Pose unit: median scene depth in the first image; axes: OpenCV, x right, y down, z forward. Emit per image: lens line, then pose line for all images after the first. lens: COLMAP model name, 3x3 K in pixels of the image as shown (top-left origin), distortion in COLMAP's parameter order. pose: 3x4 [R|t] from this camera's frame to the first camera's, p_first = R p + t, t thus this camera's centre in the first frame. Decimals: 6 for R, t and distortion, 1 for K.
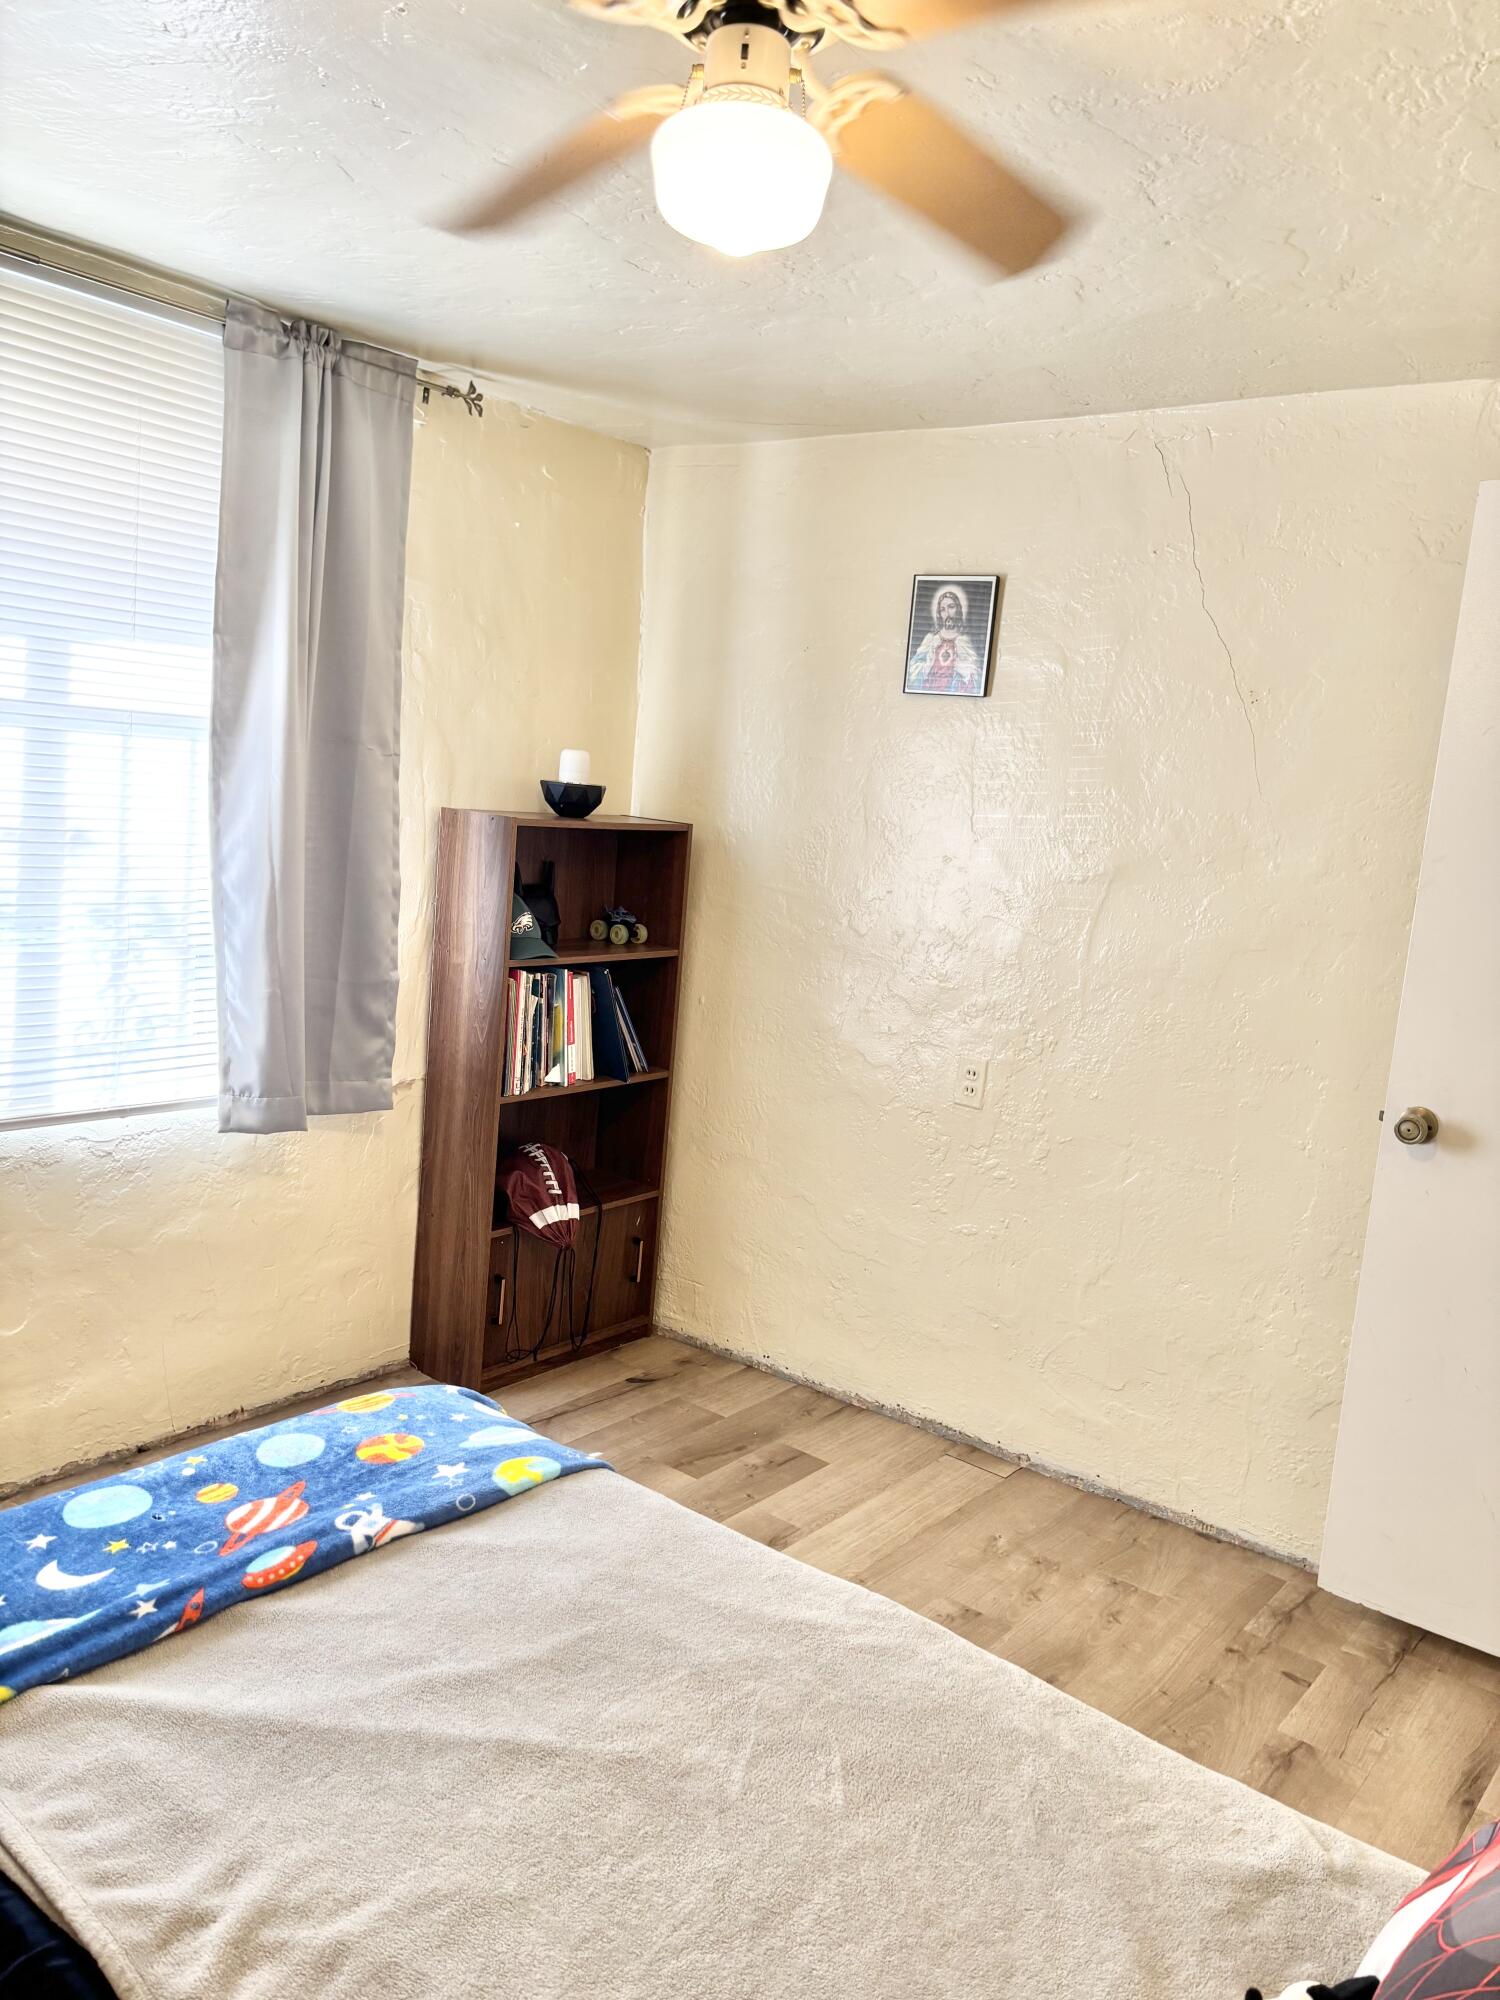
lens RADIAL K [[1514.6, 0, 745.8], [0, 1514.6, 998.9], [0, 0, 1]] dist [0.045072, -0.048441]
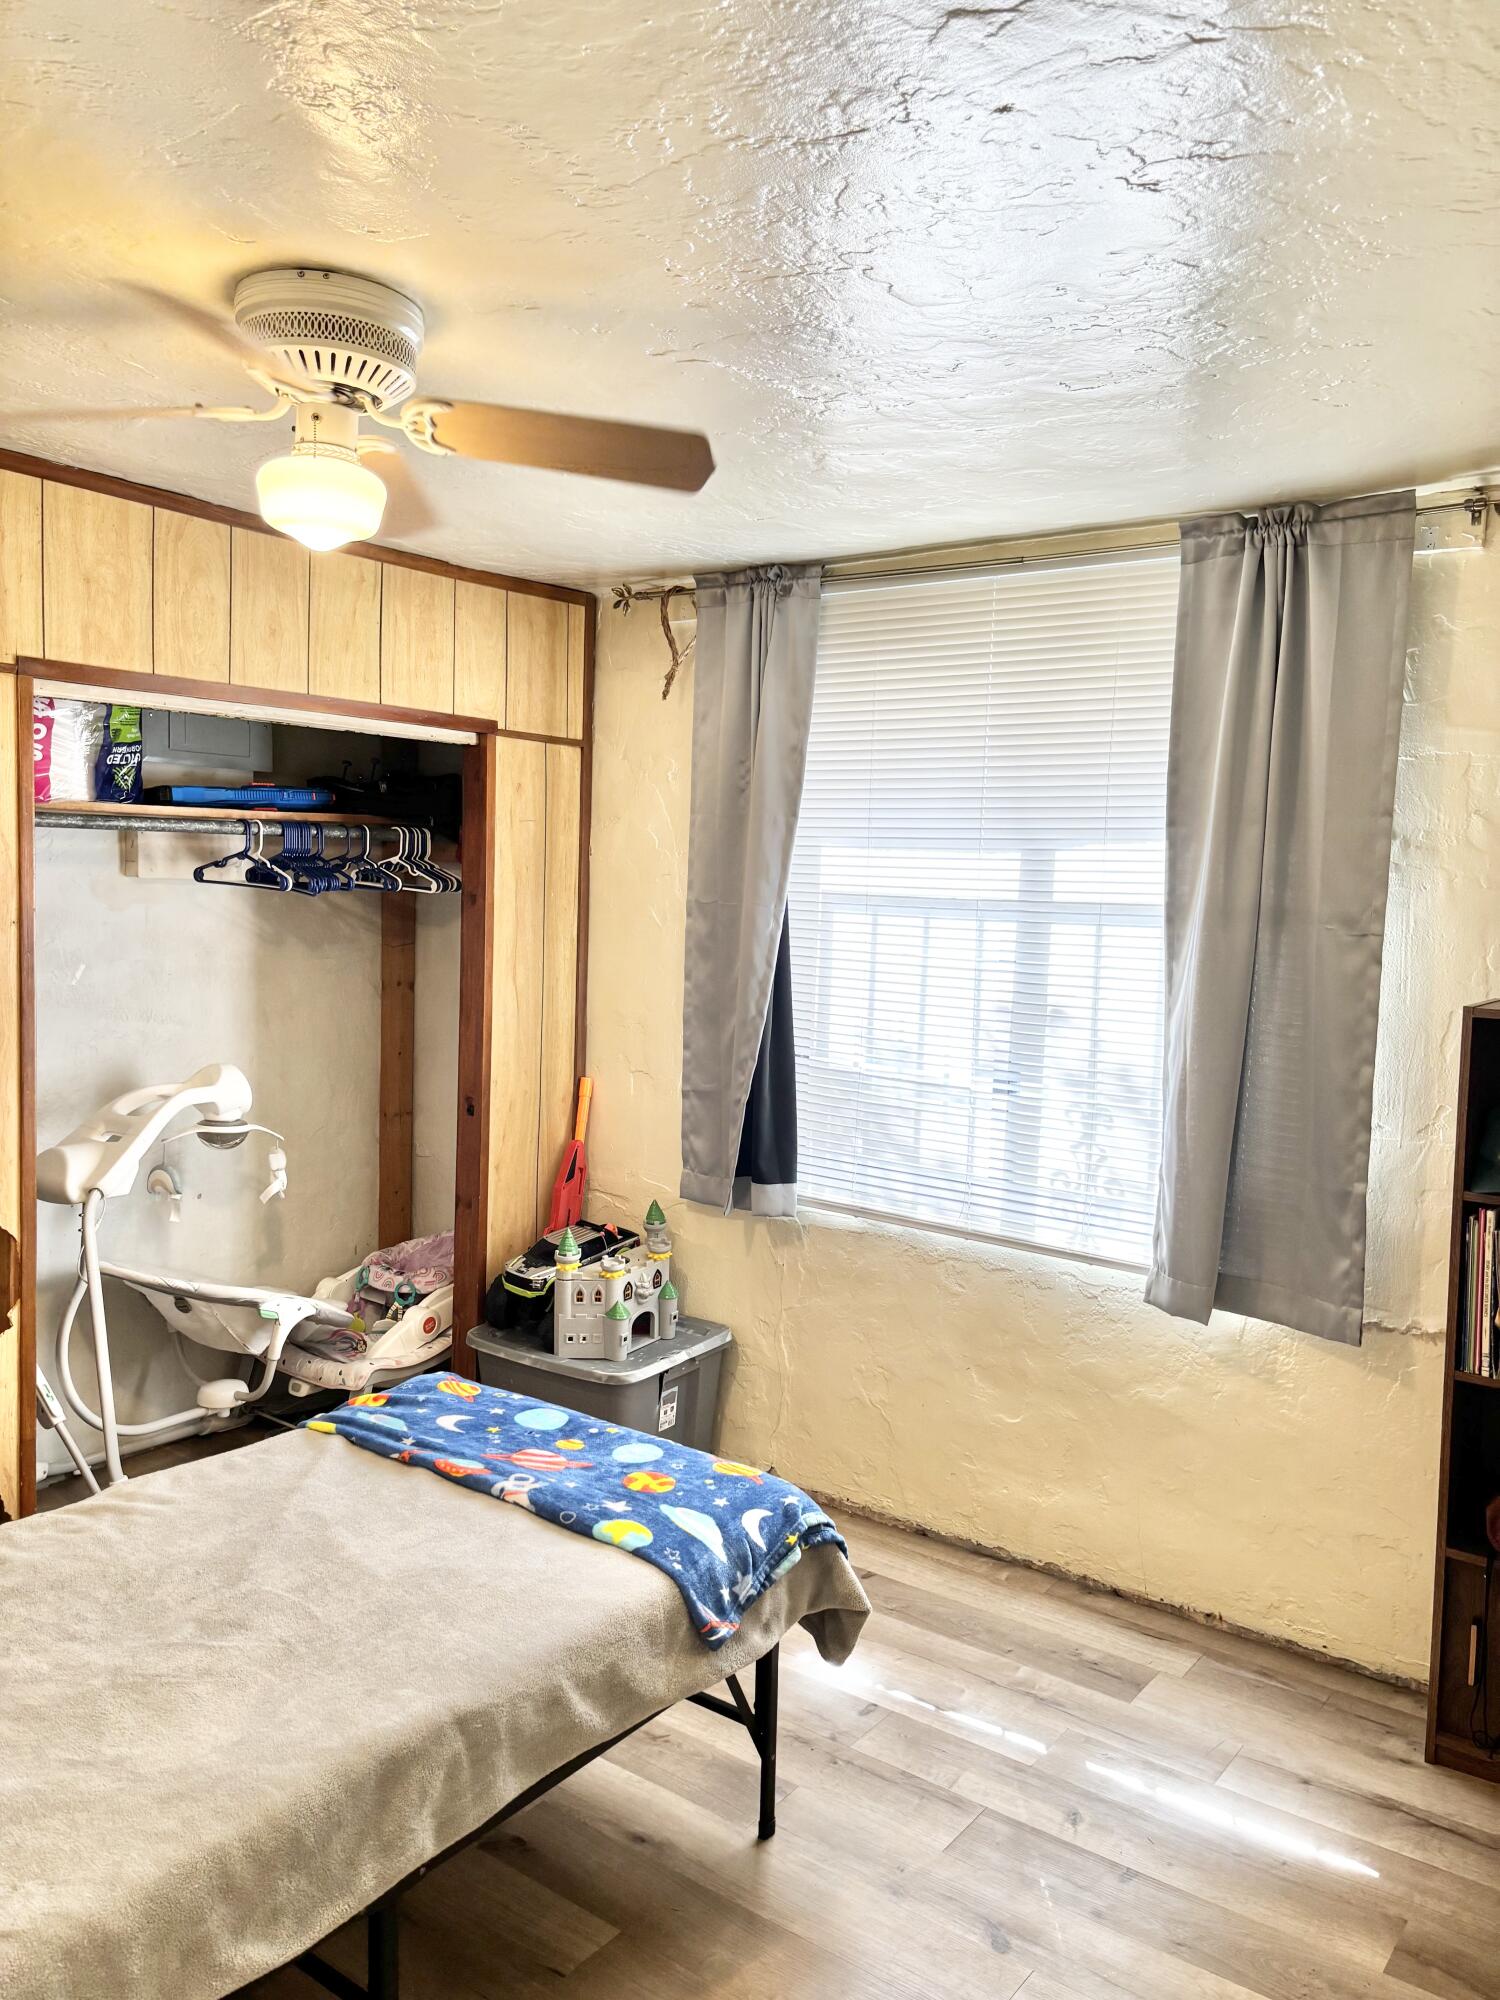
lens RADIAL K [[1514.6, 0, 746.2], [0, 1514.6, 1002.1], [0, 0, 1]] dist [0.045072, -0.048441]
pose [[0.040354, 0.000346, -0.999185, 0.709684], [-0.168607, 0.985662, -0.006468, -0.063246], [0.984857, 0.168731, 0.039834, 0.696290]]
